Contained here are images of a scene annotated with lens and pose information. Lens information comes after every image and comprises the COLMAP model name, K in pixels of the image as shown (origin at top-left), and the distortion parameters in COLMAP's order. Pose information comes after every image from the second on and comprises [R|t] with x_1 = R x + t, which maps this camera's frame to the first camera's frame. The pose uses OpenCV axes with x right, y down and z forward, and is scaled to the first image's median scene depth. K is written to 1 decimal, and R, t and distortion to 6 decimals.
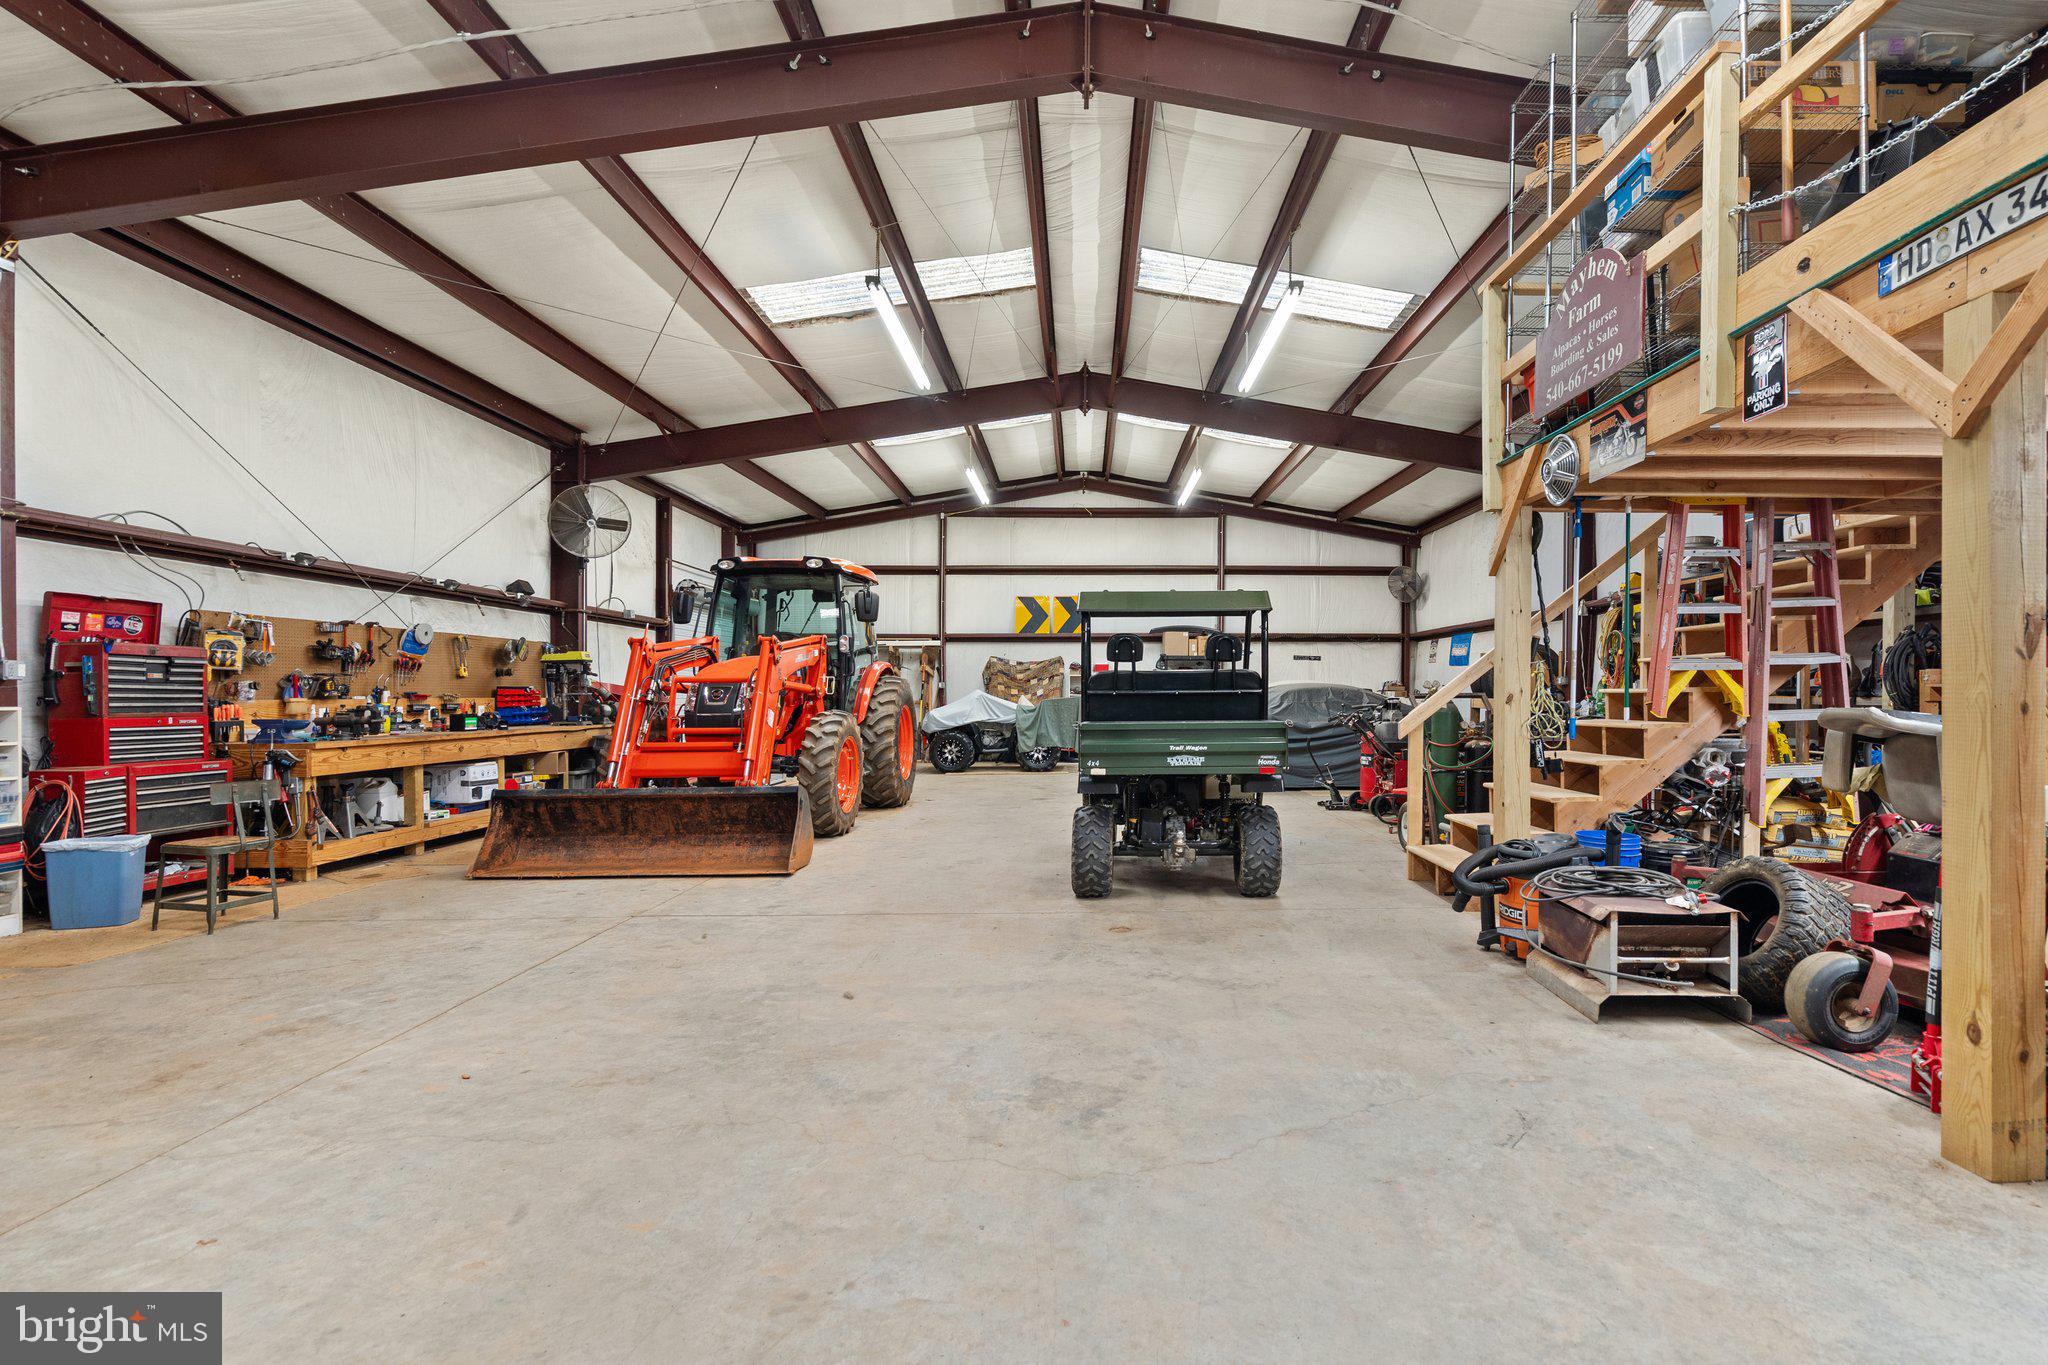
lens RADIAL K [[938.2, 0, 1029.3], [0, 938.2, 695.3], [0, 0, 1]] dist [-0.003565, 0.001158]
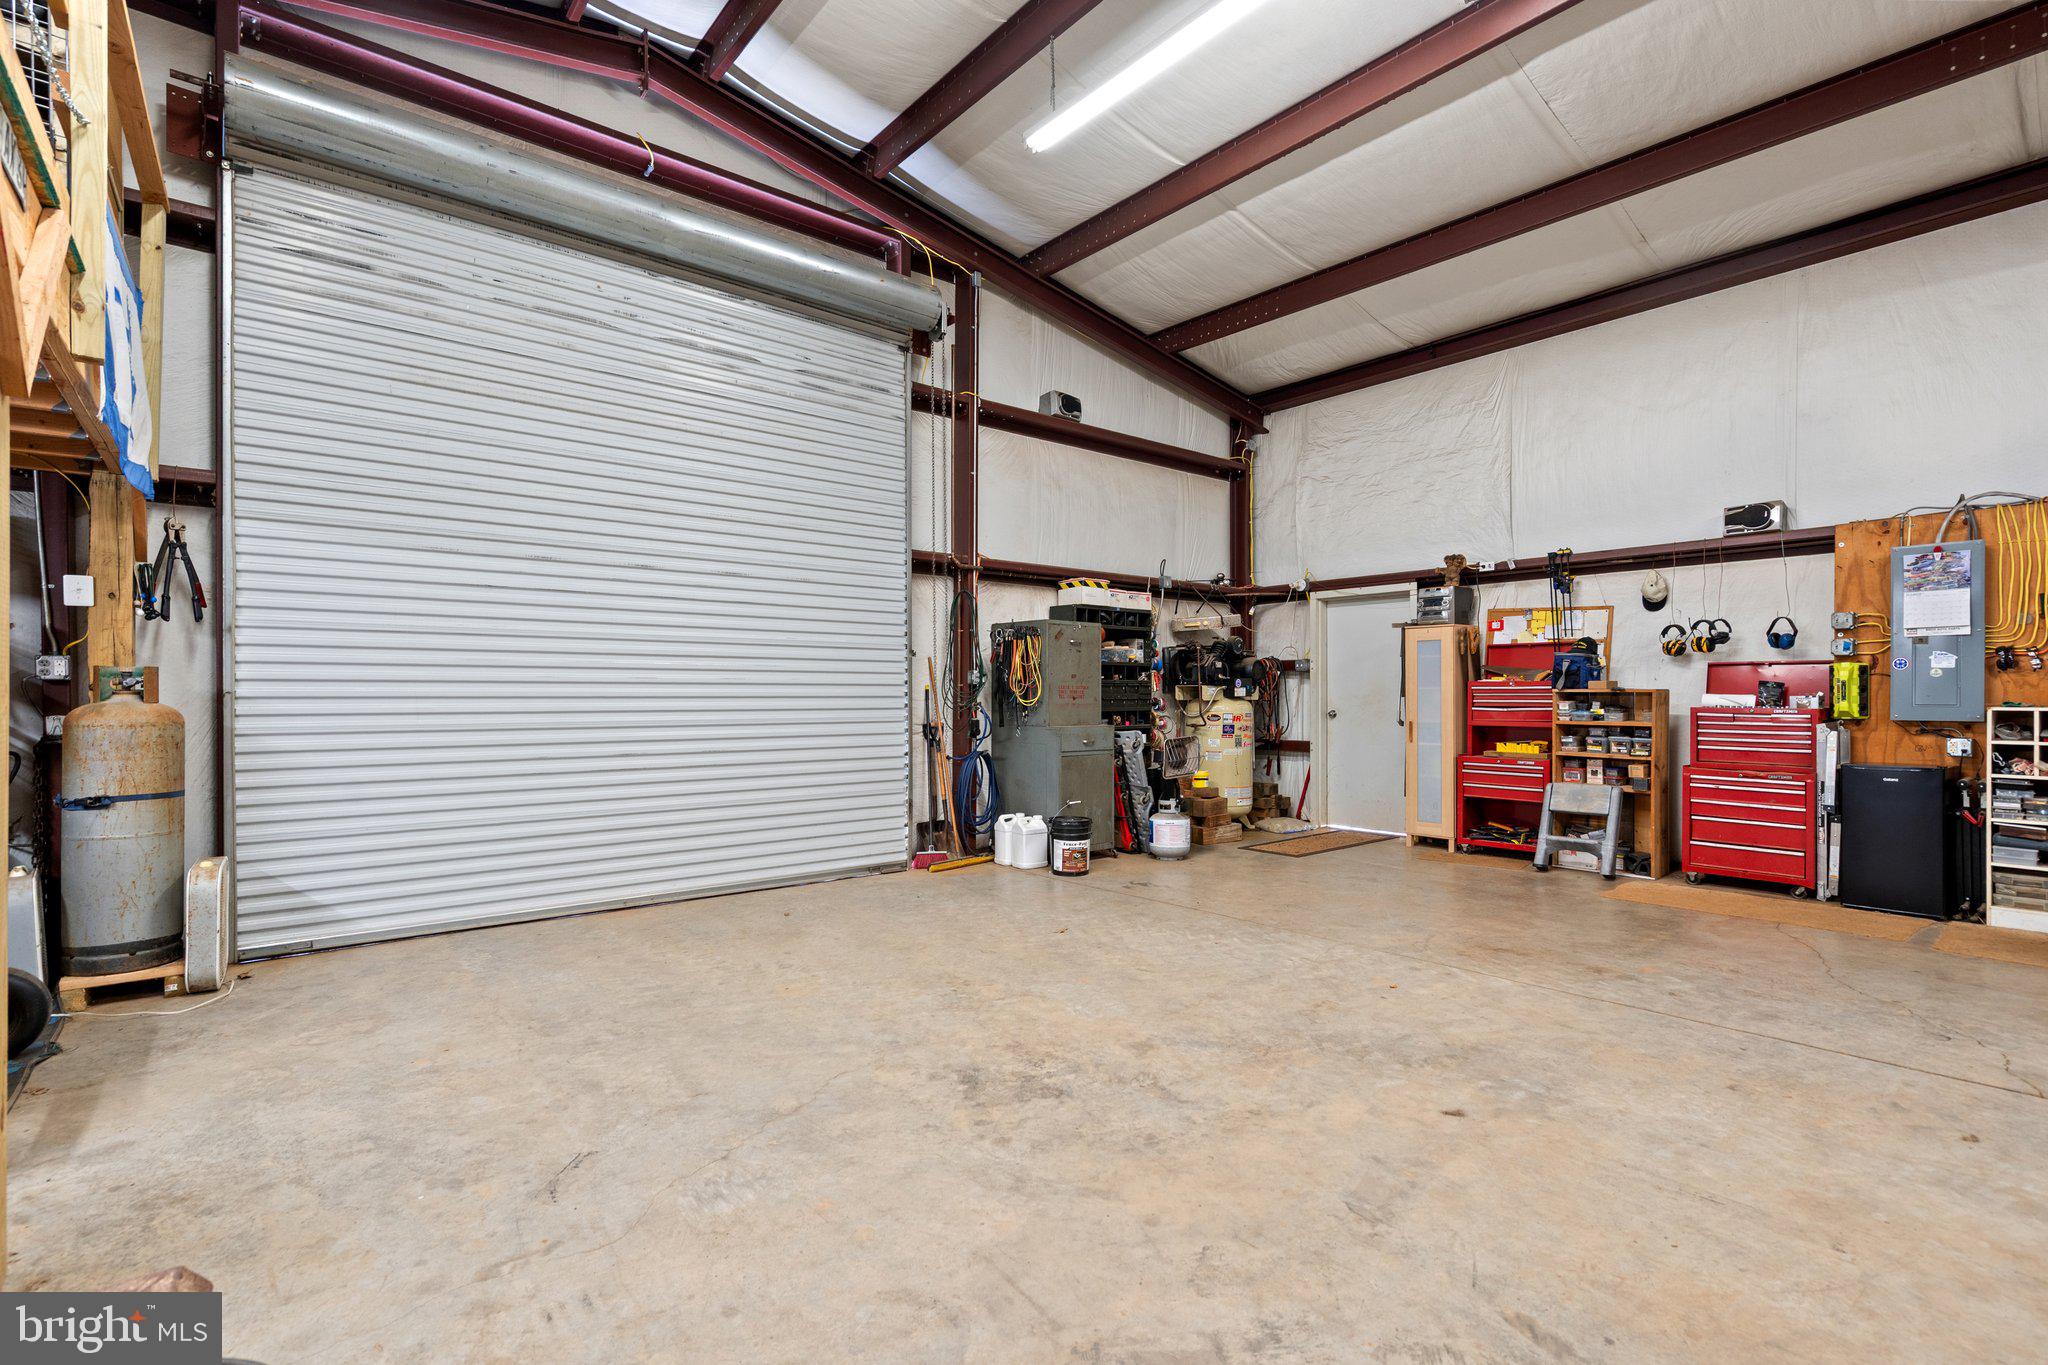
lens RADIAL K [[938.2, 0, 1023.2], [0, 938.2, 687.8], [0, 0, 1]] dist [-0.003565, 0.001158]
pose [[-0.733397, -0.001609, -0.679799, 0.591593], [0.002358, 0.999985, -0.004910, -0.002943], [0.679797, -0.005204, -0.733382, 1.431760]]
